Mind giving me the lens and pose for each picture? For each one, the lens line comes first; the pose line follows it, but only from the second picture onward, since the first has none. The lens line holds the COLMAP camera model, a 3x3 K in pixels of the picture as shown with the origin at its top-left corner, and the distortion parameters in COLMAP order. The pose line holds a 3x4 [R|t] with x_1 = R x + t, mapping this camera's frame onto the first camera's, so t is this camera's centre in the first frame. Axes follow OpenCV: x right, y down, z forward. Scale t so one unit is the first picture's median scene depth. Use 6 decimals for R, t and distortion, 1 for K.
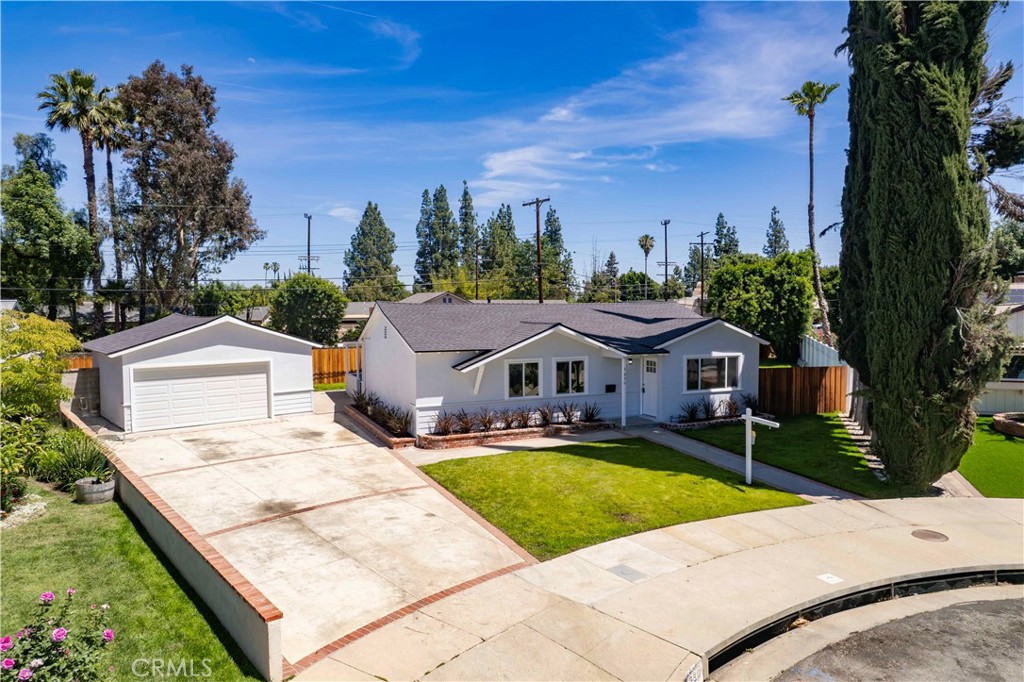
lens RADIAL K [[655.5, 0, 516.2], [0, 655.5, 340.6], [0, 0, 1]] dist [-0.074442, 0.065249]
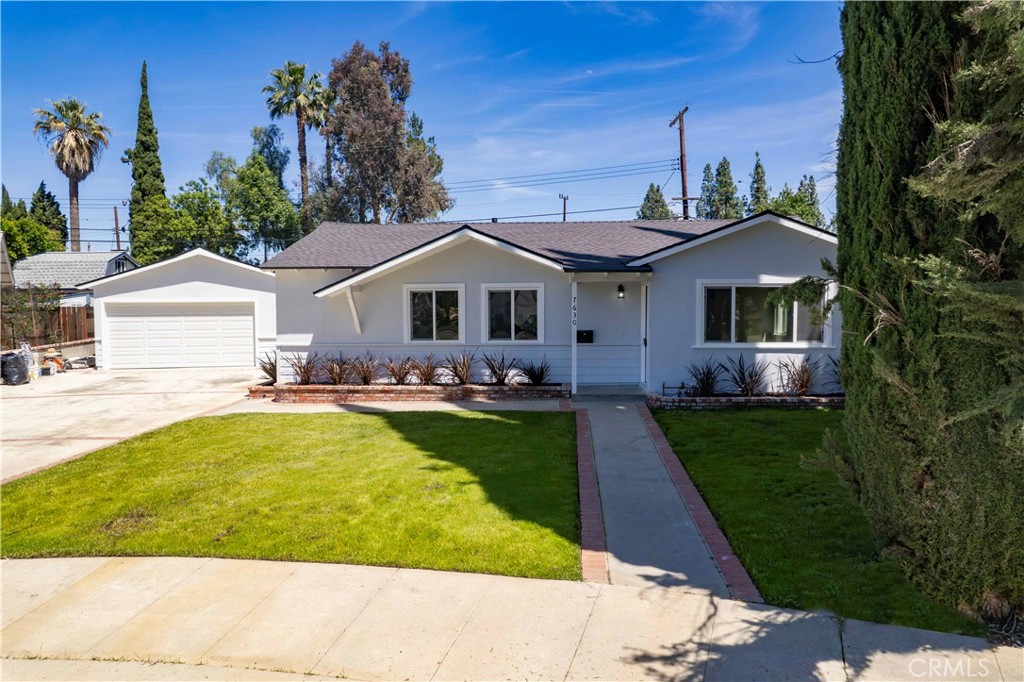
lens RADIAL K [[655.5, 0, 516.2], [0, 655.5, 340.6], [0, 0, 1]] dist [-0.074442, 0.065249]
pose [[0.879440, 0.025247, -0.475339, 0.376625], [-0.022815, 0.999680, 0.010885, 0.070663], [0.475462, 0.001273, 0.879735, 0.411268]]
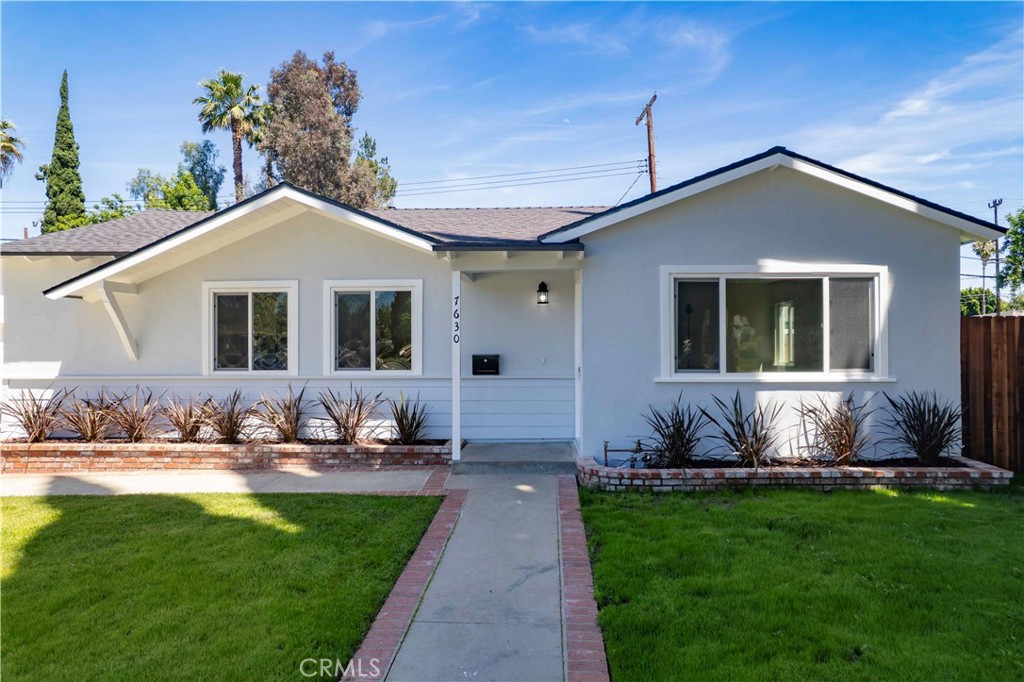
lens RADIAL K [[653.3, 0, 516.2], [0, 653.3, 341.6], [0, 0, 1]] dist [-0.071912, 0.064096]
pose [[0.894109, -0.001508, -0.447847, 0.329010], [-0.023048, 0.998514, -0.049378, 0.076960], [0.447256, 0.054471, 0.892746, 0.646698]]
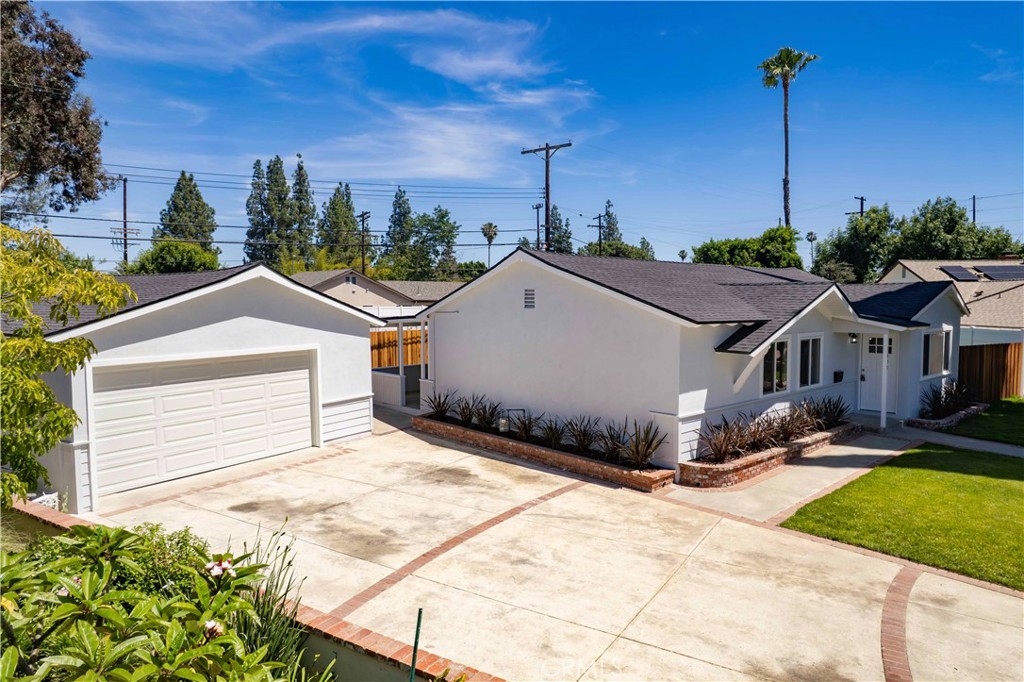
lens RADIAL K [[655.5, 0, 516.2], [0, 655.5, 340.6], [0, 0, 1]] dist [-0.074442, 0.065249]
pose [[0.954514, -0.014322, 0.297820, -0.402179], [0.011382, 0.999868, 0.011604, 0.020600], [-0.297947, -0.007686, 0.954551, 0.413900]]
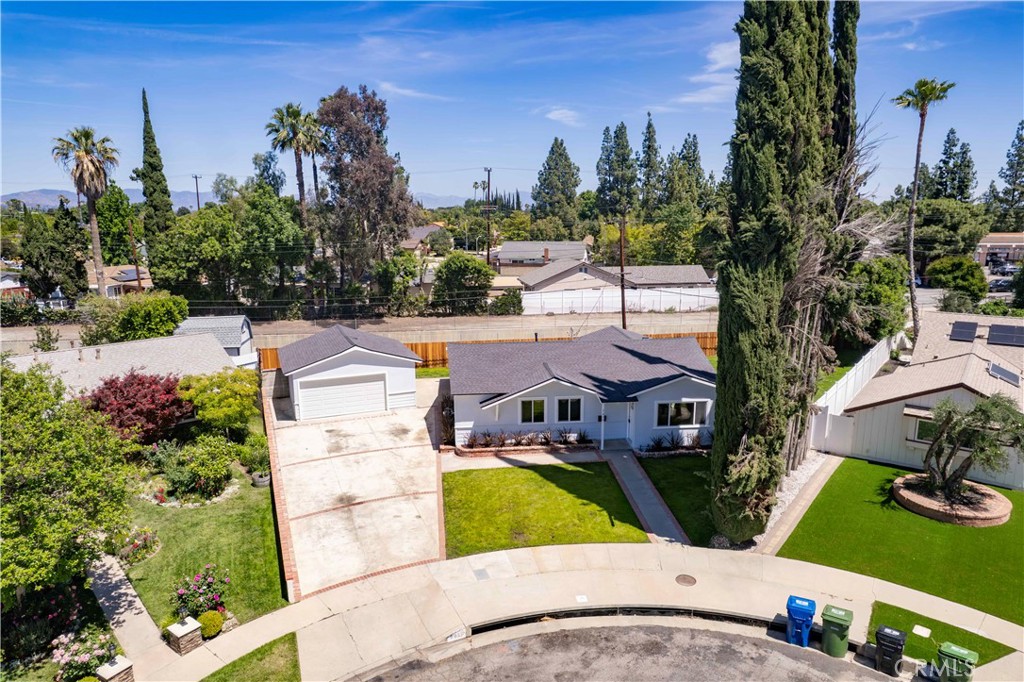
lens RADIAL K [[655.5, 0, 516.2], [0, 655.5, 340.6], [0, 0, 1]] dist [-0.074442, 0.065249]
pose [[0.948269, 0.061144, -0.311525, 0.381877], [-0.015011, 0.988815, 0.148387, -0.281640], [0.317114, -0.136034, 0.938580, -0.308470]]
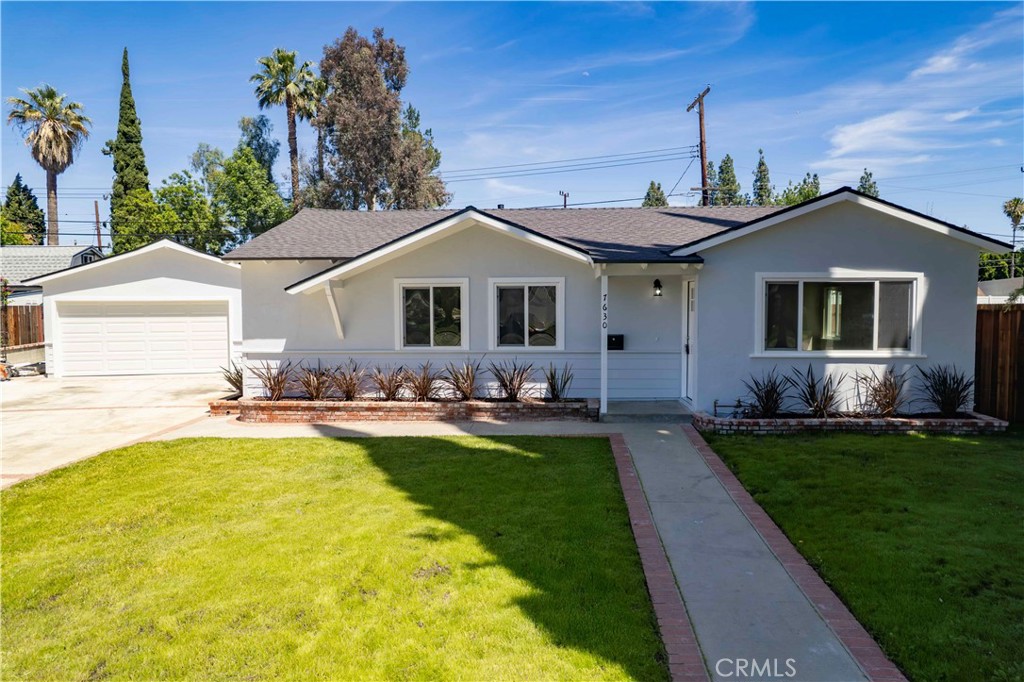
lens RADIAL K [[655.5, 0, 516.2], [0, 655.5, 340.6], [0, 0, 1]] dist [-0.074442, 0.065249]
pose [[0.881824, 0.025915, -0.470866, 0.313986], [-0.023609, 0.999663, 0.010805, 0.067162], [0.470988, 0.001588, 0.882138, 0.497833]]
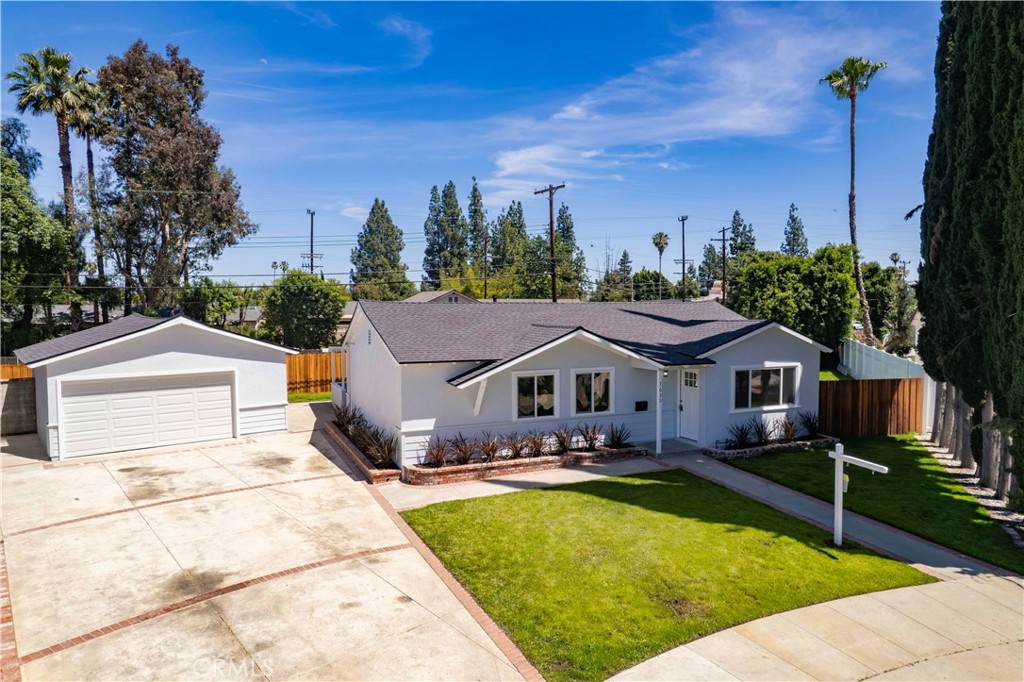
lens RADIAL K [[655.5, 0, 516.2], [0, 655.5, 340.6], [0, 0, 1]] dist [-0.074442, 0.065249]
pose [[0.999861, 0.001845, -0.016568, 0.000368], [-0.001835, 0.999998, 0.000654, -0.009098], [0.016570, -0.000623, 0.999863, 0.173184]]
